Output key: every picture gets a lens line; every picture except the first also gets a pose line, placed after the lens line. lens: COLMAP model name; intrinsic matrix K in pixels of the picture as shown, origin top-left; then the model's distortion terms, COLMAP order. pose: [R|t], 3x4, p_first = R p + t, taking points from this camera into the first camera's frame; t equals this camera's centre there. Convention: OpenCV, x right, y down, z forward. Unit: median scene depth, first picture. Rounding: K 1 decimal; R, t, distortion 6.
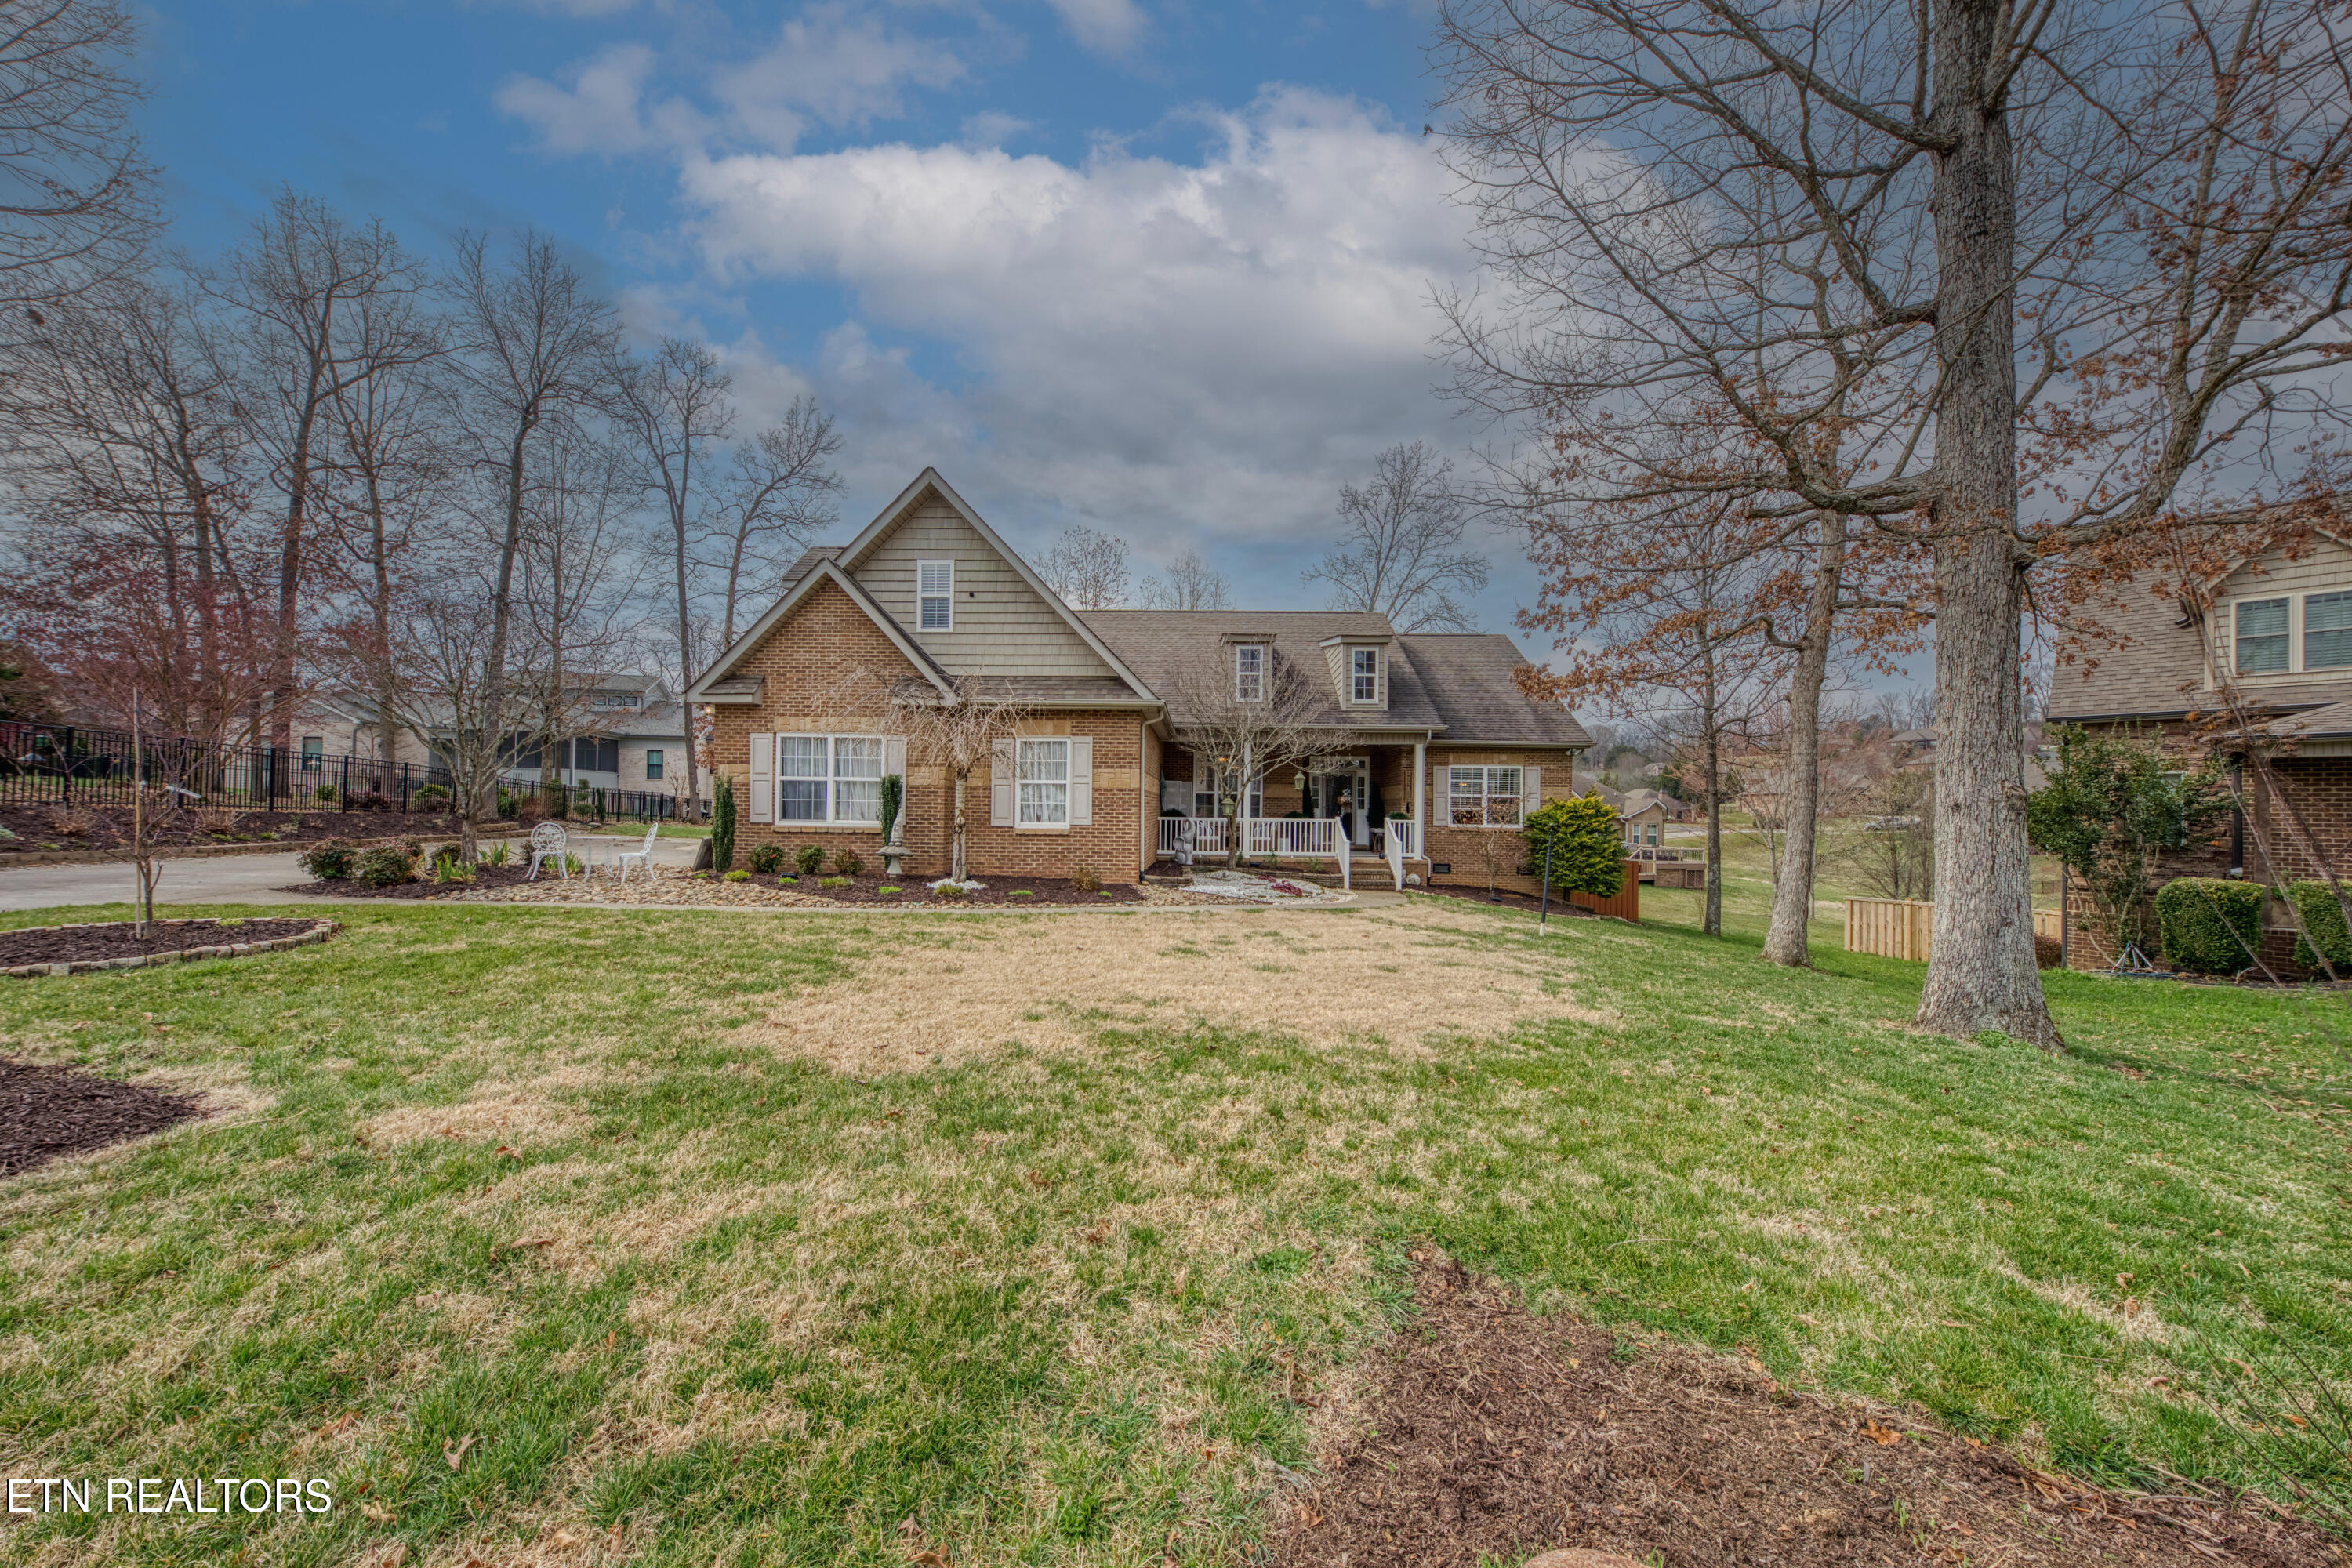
lens RADIAL K [[820.3, 0, 1168.3], [0, 820.3, 788.5], [0, 0, 1]] dist [0.004041, -0.003040]
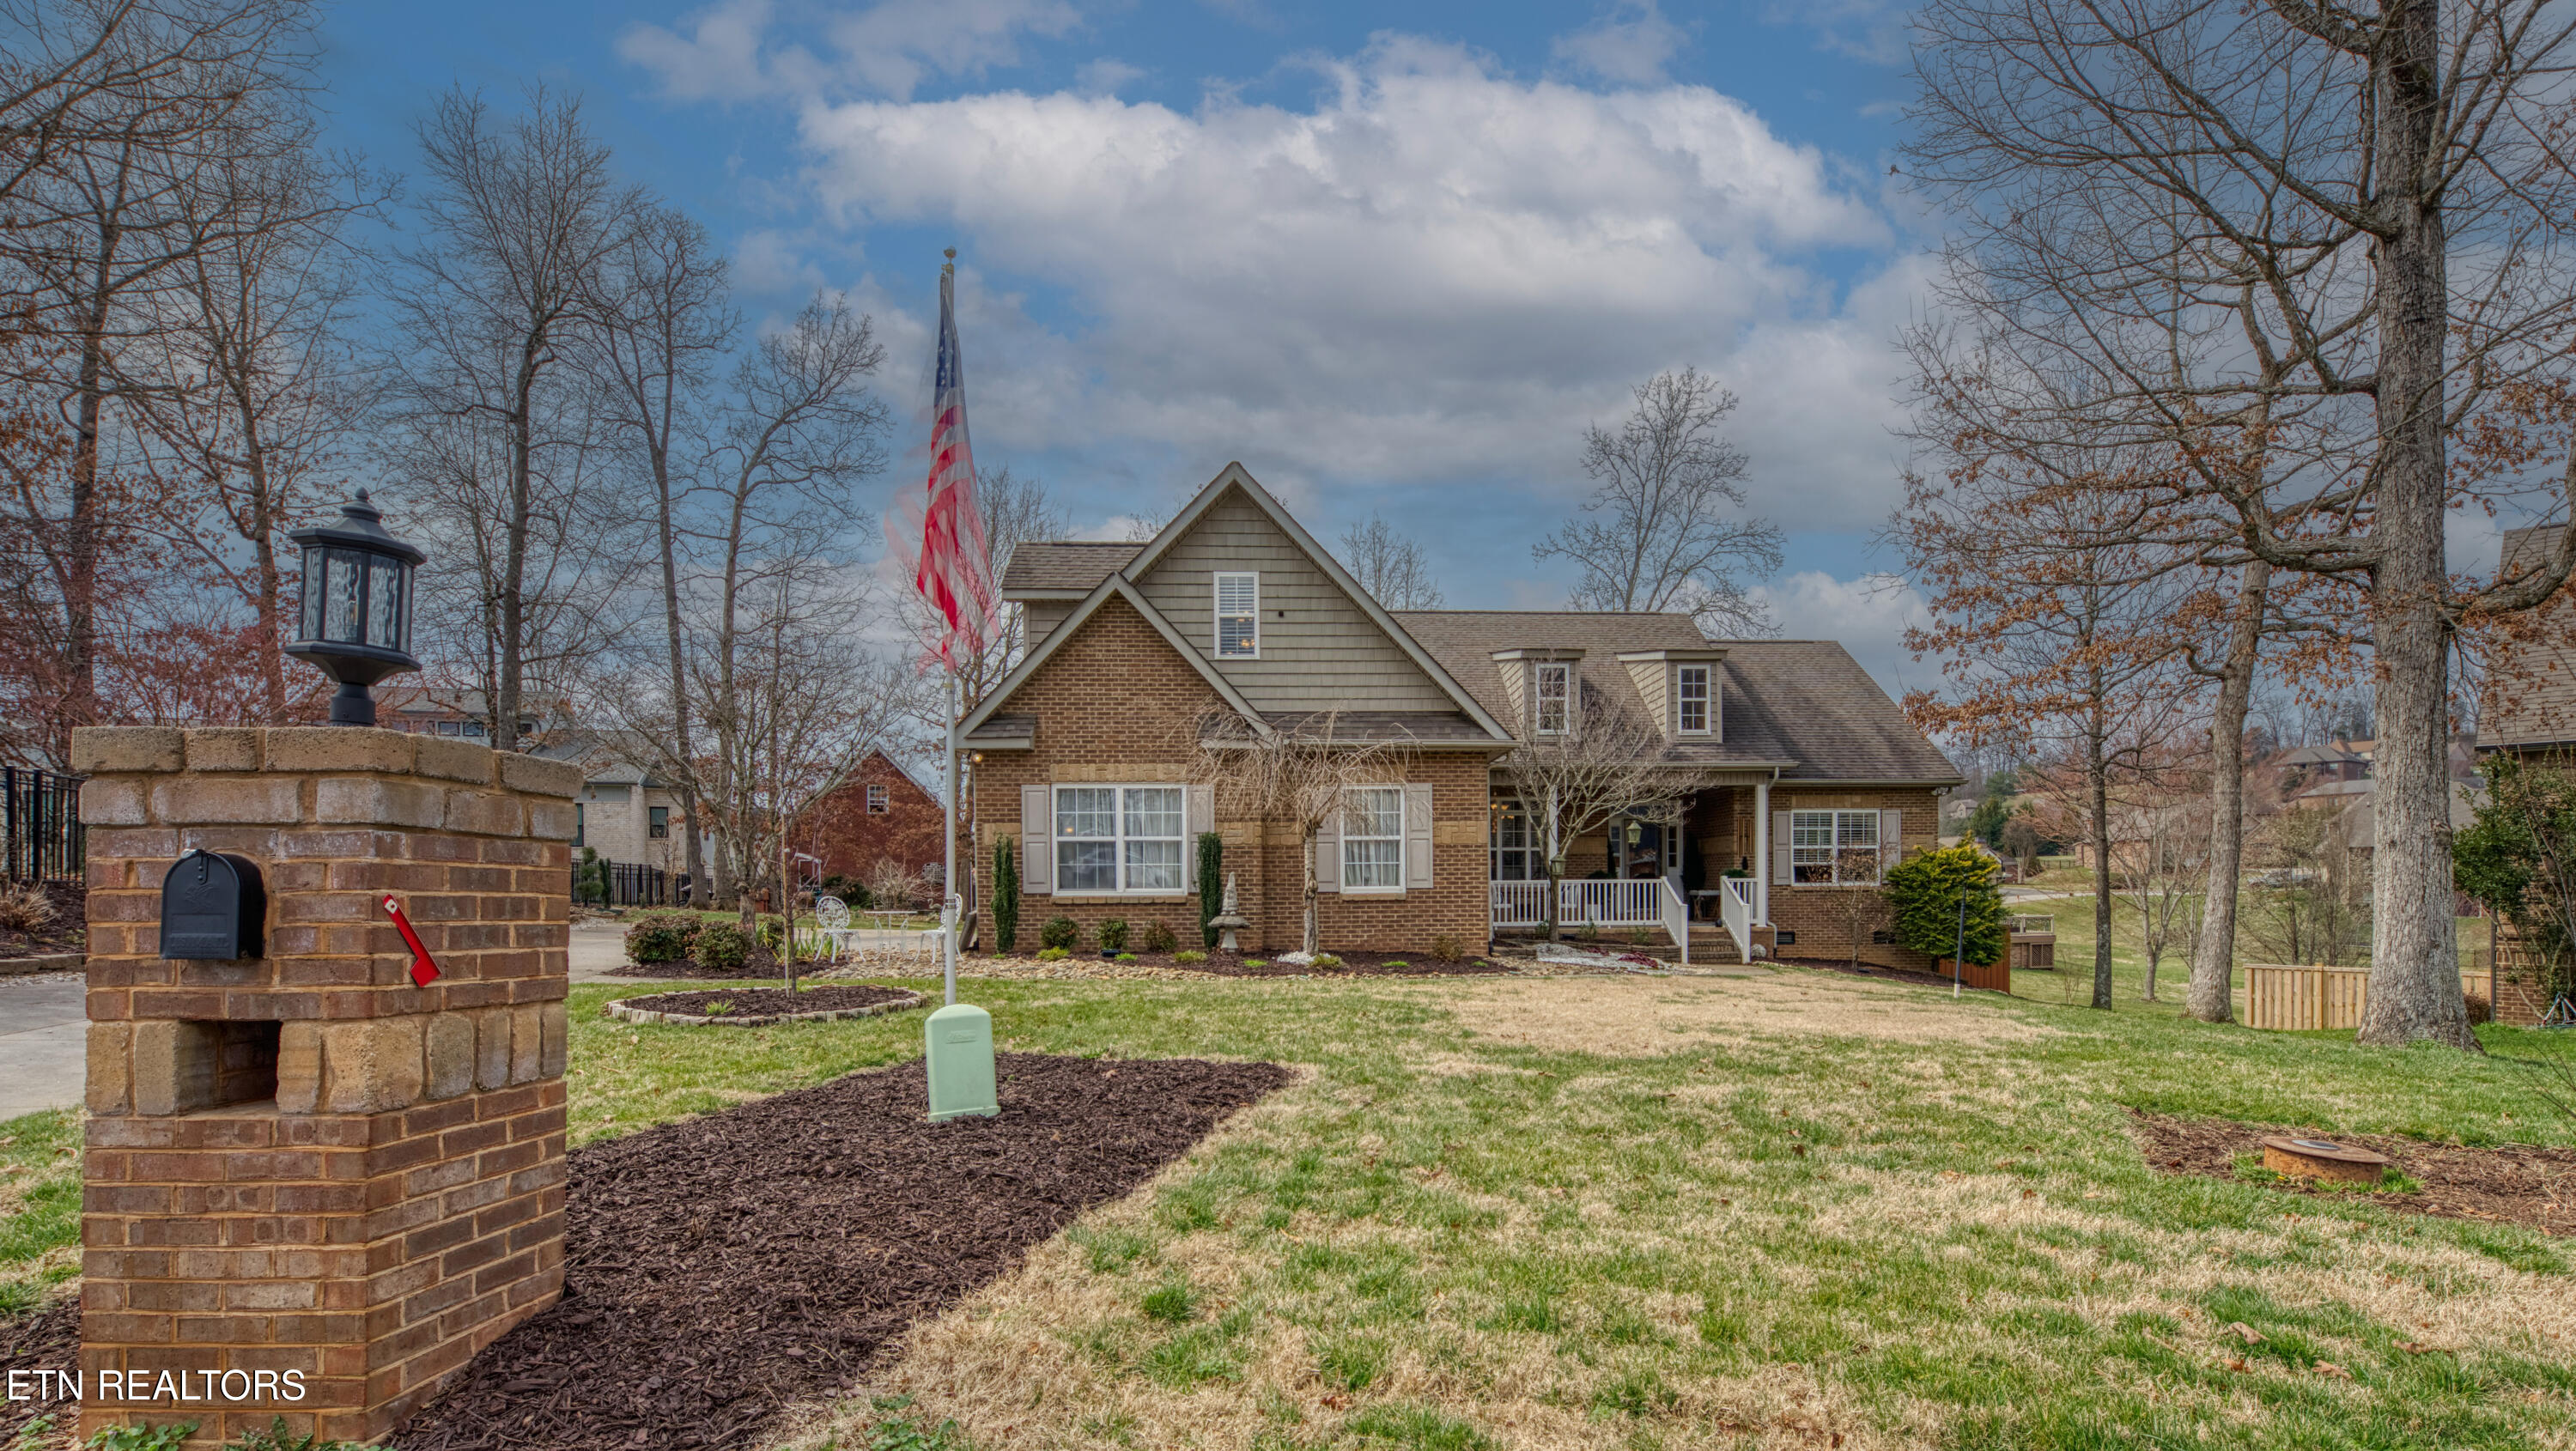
lens RADIAL K [[1243.7, 0, 1357.9], [0, 1243.7, 875.9], [0, 0, 1]] dist [0.004617, 0.001287]
pose [[0.996053, -0.019710, 0.086540, -0.269975], [0.017796, 0.999581, 0.022831, 0.001300], [-0.086954, -0.021201, 0.995987, -0.260124]]
